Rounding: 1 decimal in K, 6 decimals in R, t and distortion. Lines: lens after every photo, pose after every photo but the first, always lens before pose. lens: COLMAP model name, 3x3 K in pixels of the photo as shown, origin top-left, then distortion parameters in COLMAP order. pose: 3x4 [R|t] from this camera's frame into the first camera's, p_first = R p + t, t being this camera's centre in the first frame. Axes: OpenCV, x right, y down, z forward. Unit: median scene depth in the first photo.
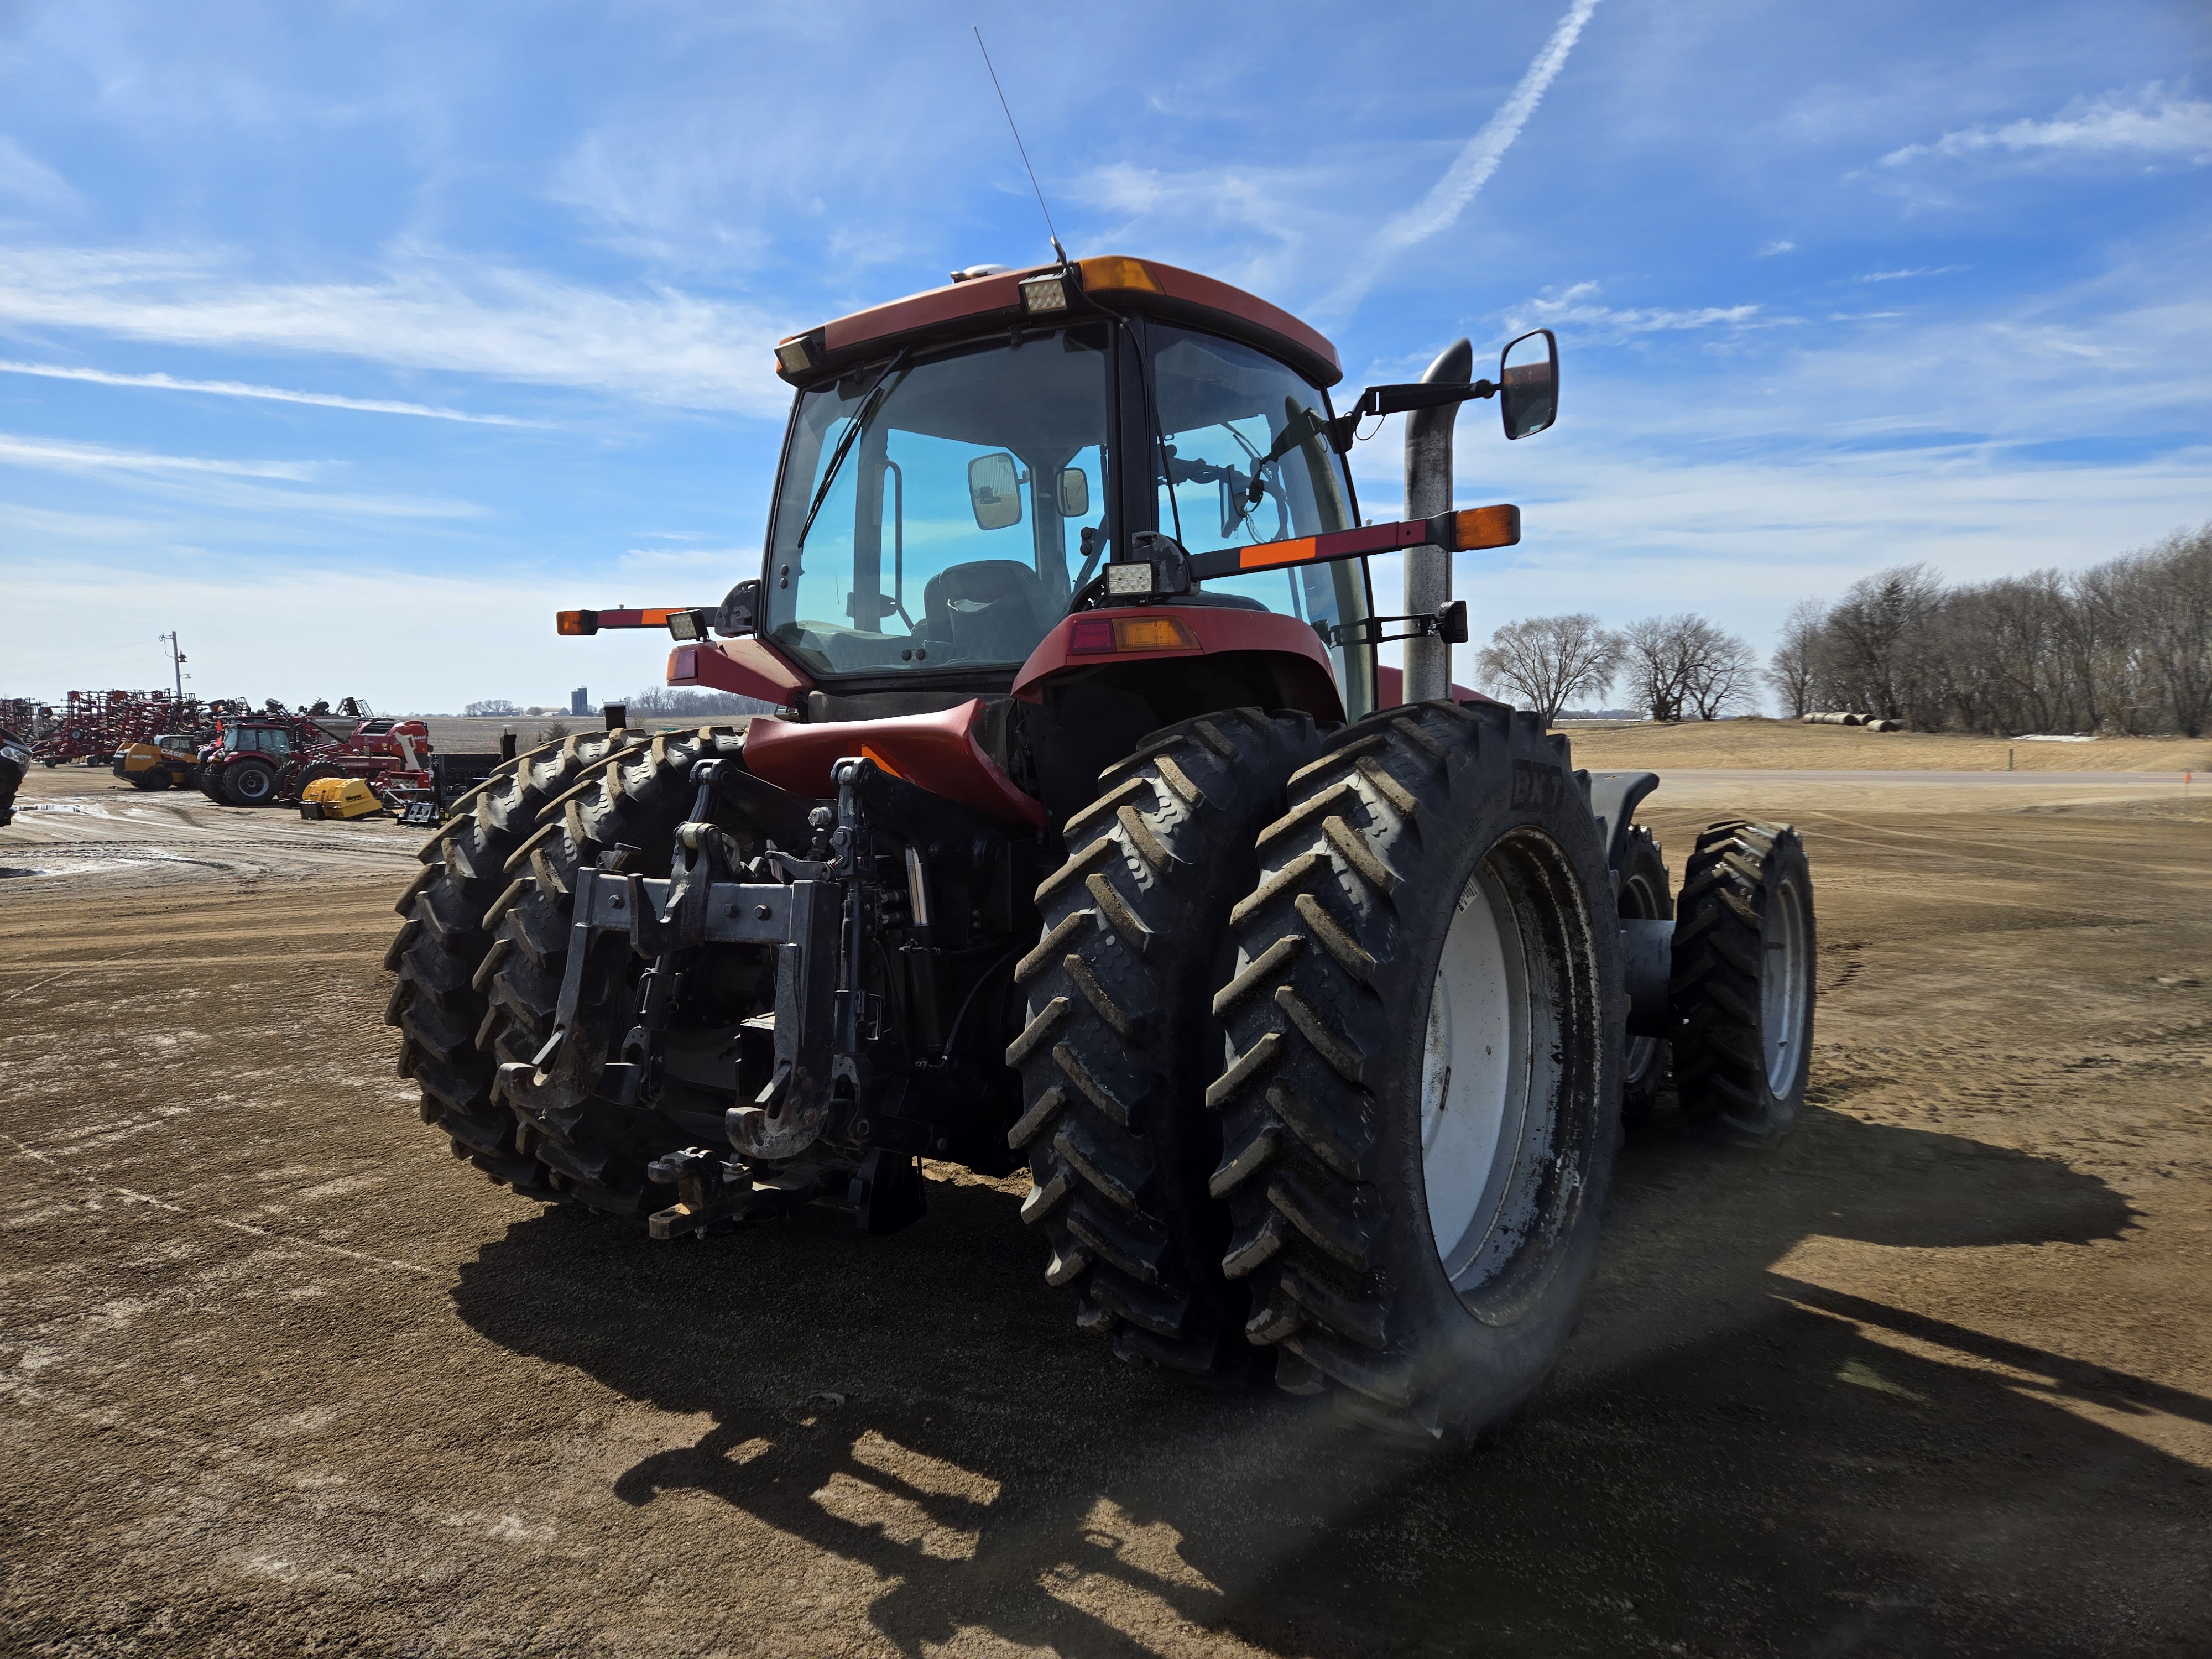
lens RADIAL K [[1481.1, 0, 1084.8], [0, 1481.1, 829.9], [0, 0, 1]] dist [0.074924, -0.047960]
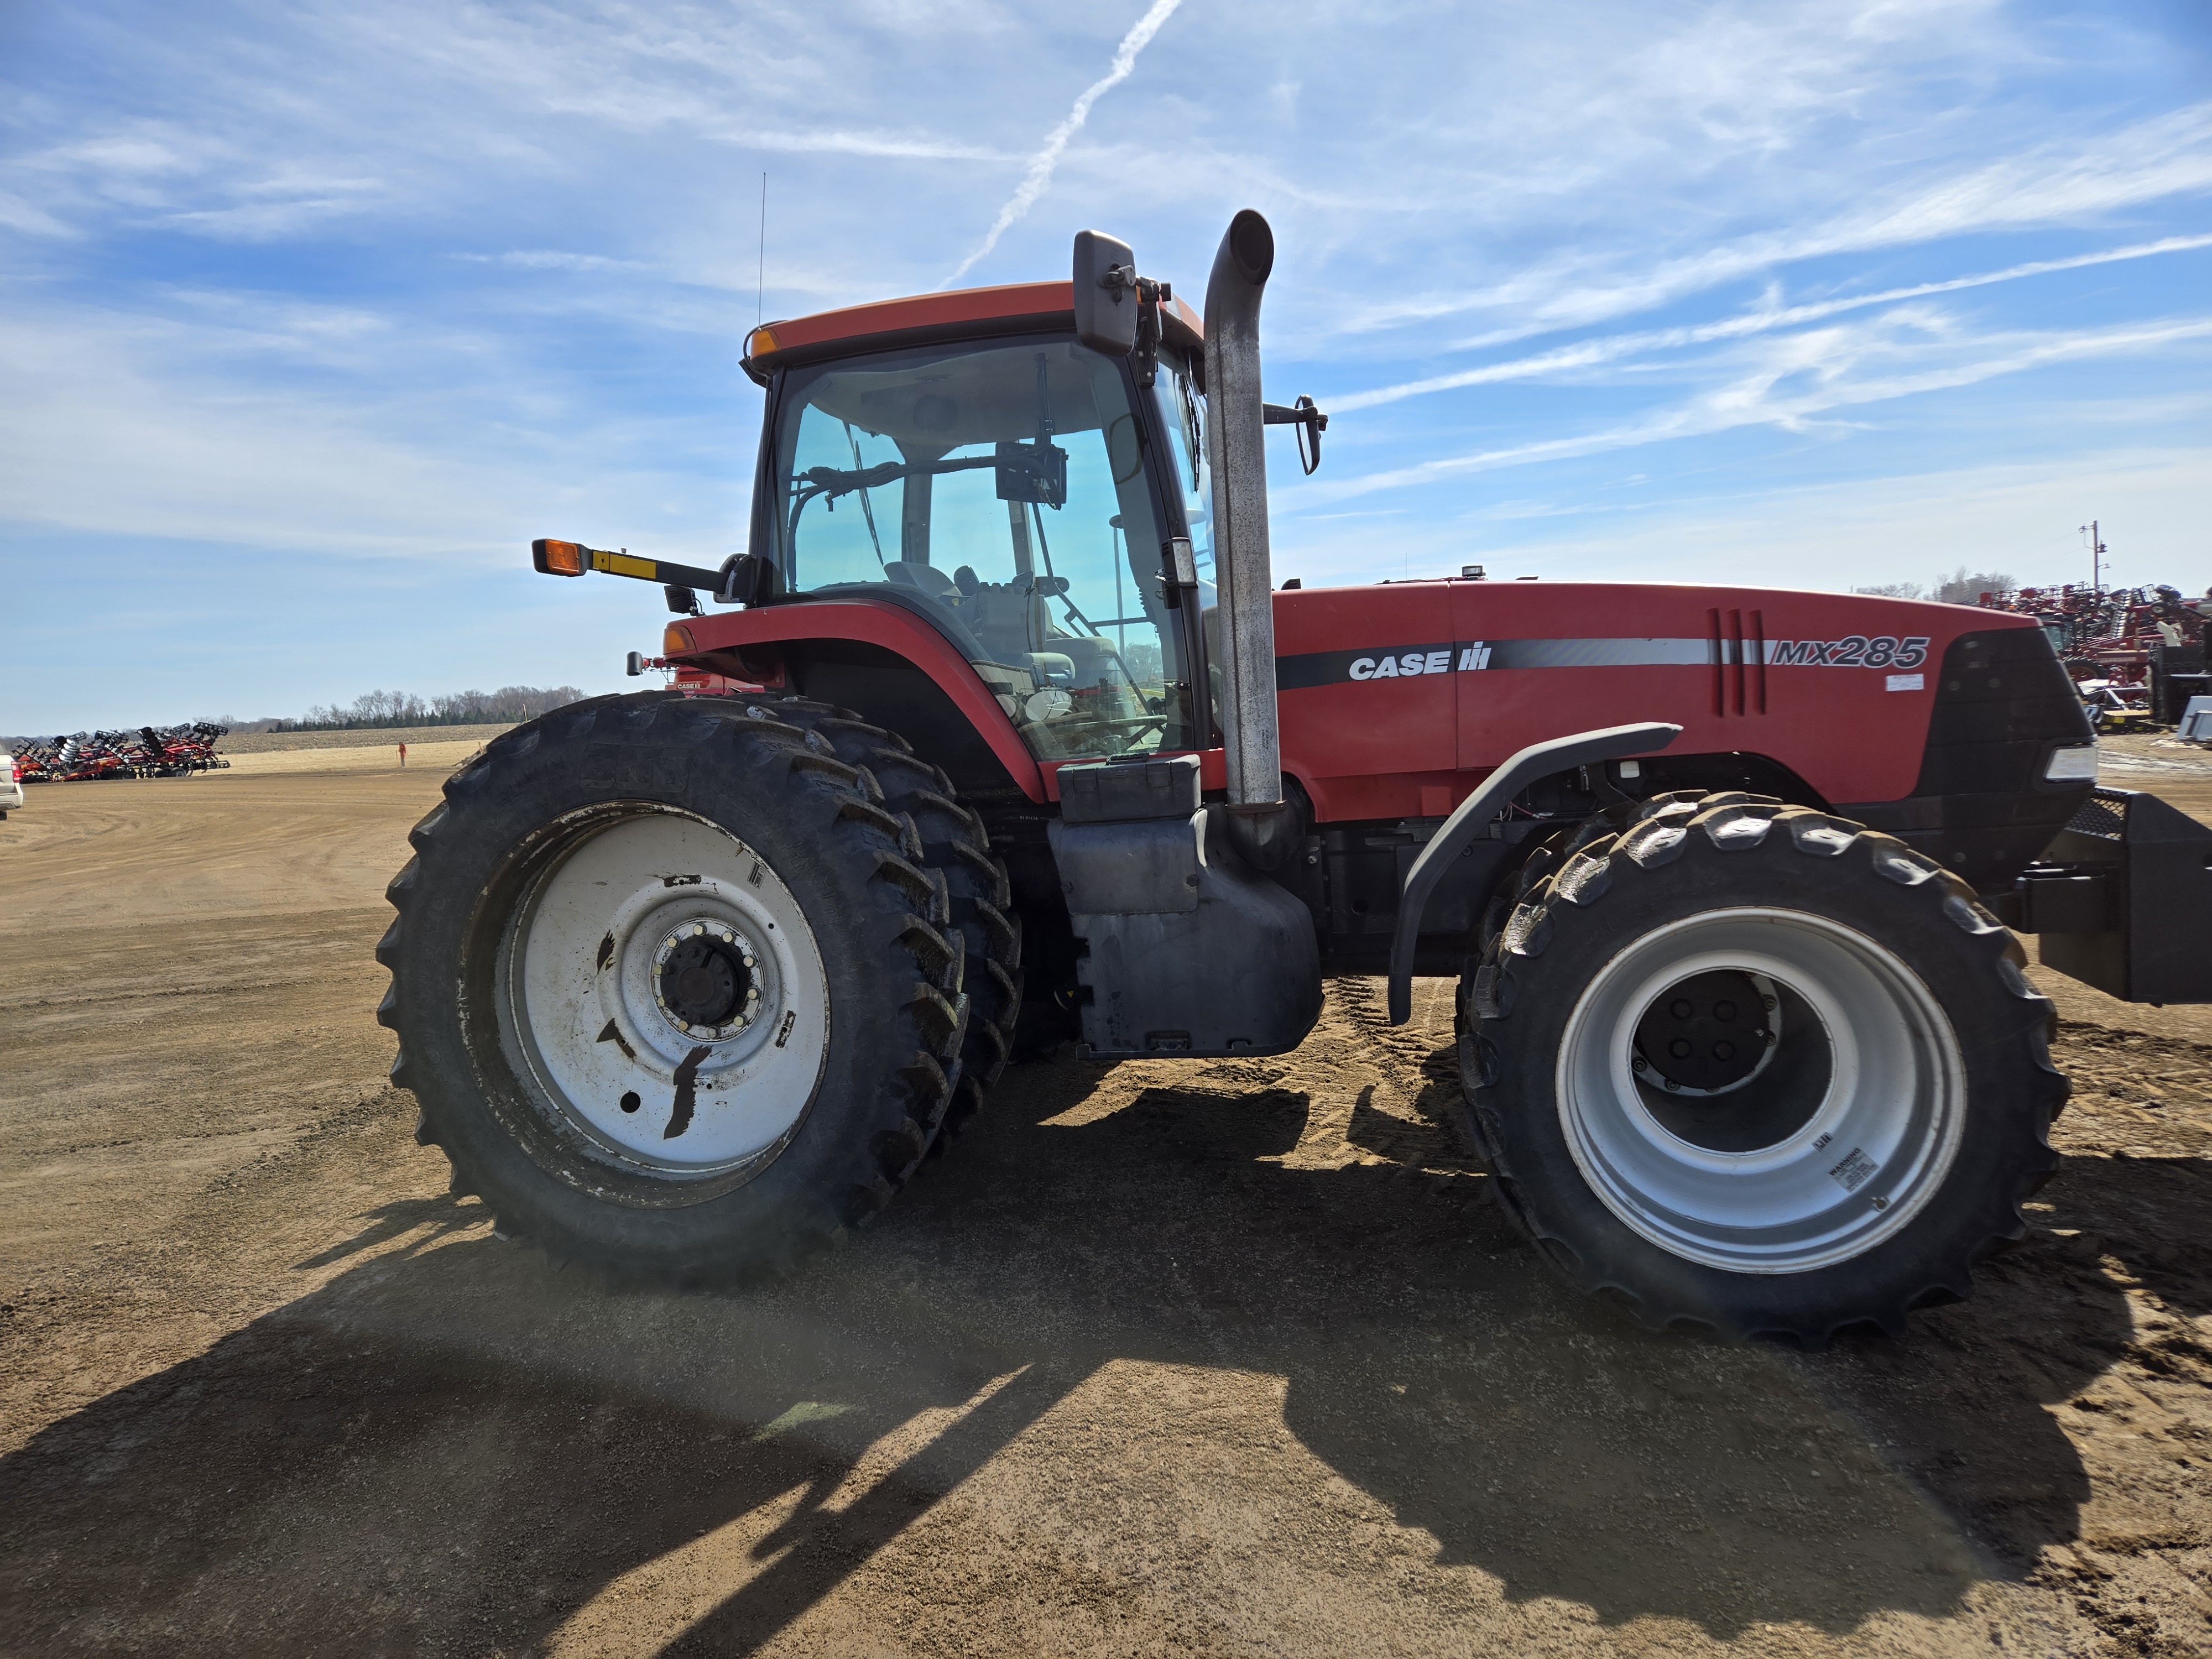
lens RADIAL K [[1481.1, 0, 1095.5], [0, 1481.1, 811.9], [0, 0, 1]] dist [0.074924, -0.047960]
pose [[0.378885, 0.060715, -0.923450, 1.125130], [-0.006041, 0.997987, 0.063137, -0.051728], [0.925424, -0.018343, 0.378489, 0.658279]]
